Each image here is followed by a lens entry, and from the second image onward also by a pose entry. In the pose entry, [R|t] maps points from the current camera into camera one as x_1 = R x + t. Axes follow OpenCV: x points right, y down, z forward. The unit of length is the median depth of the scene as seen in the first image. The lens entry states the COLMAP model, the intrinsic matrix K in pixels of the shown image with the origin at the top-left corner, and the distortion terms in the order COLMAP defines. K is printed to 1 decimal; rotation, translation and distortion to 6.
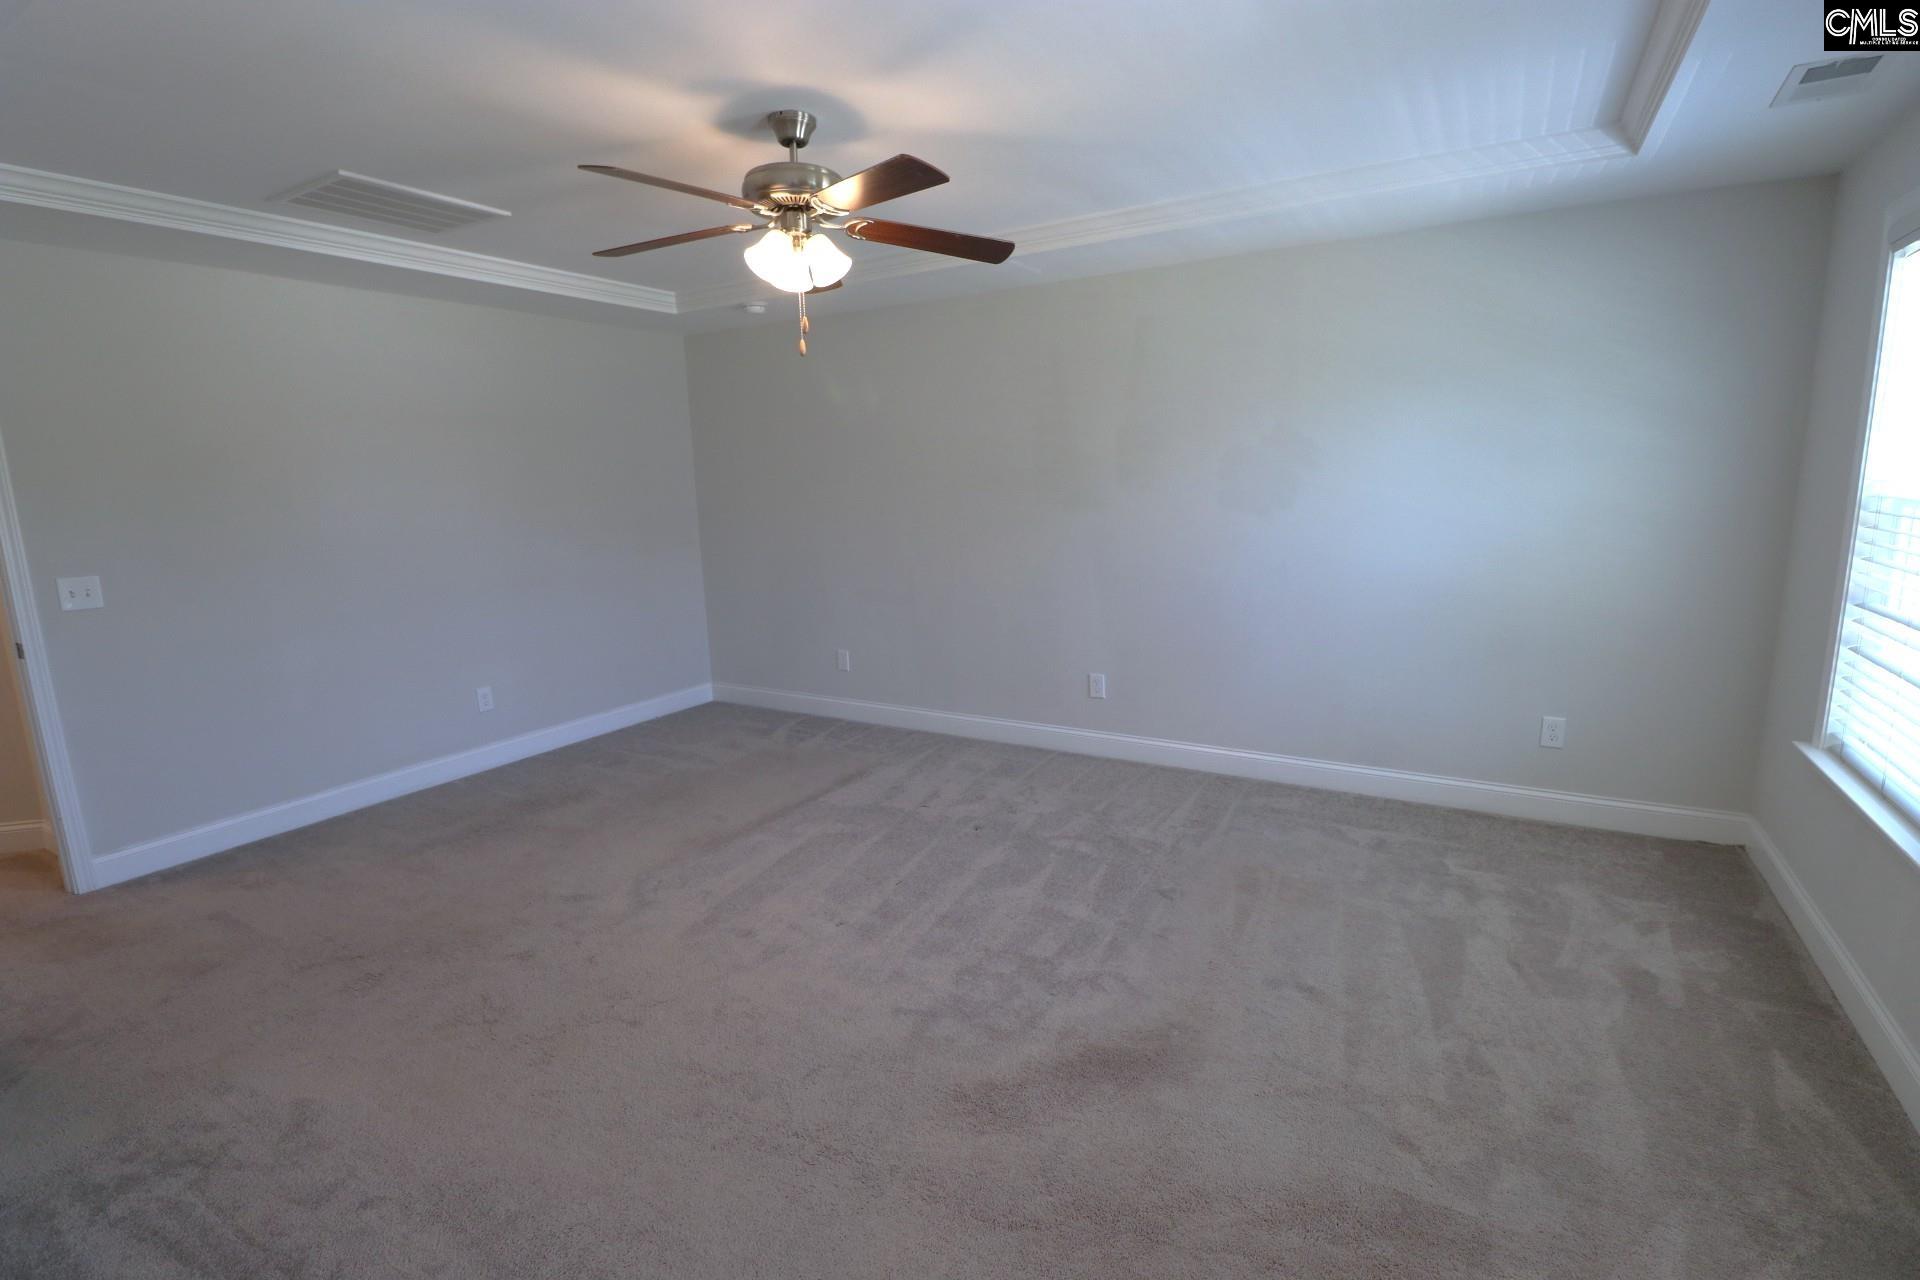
lens RADIAL K [[888.6, 0, 960.0], [0, 888.6, 640.0], [0, 0, 1]] dist [0.000929, -0.014419]
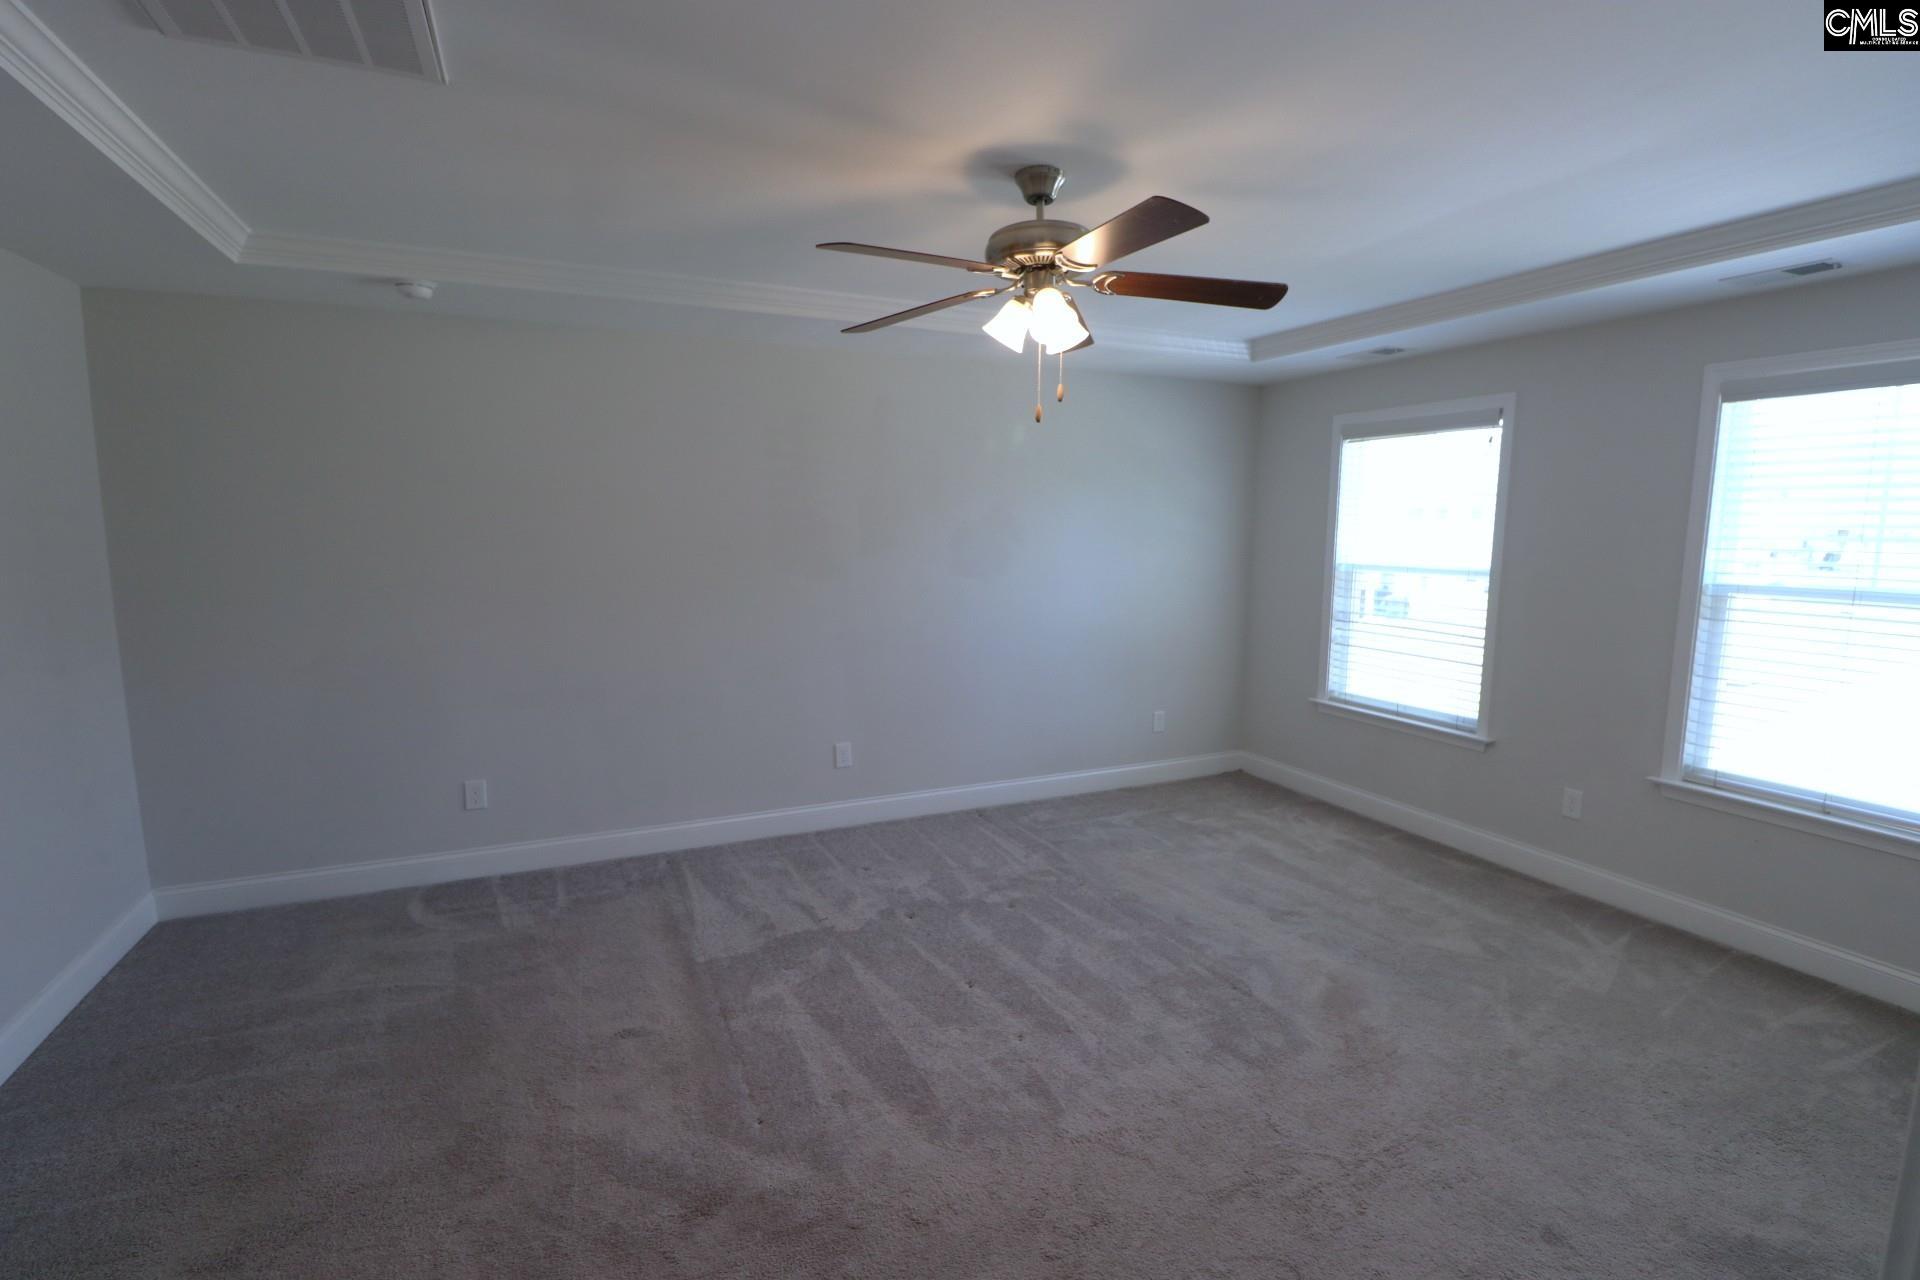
lens RADIAL K [[888.6, 0, 960.0], [0, 888.6, 640.0], [0, 0, 1]] dist [0.000929, -0.014419]
pose [[0.563257, -0.076890, 0.822697, -0.758518], [0.124064, 0.992244, 0.007796, -0.089433], [-0.816915, 0.097676, 0.568427, 0.406028]]
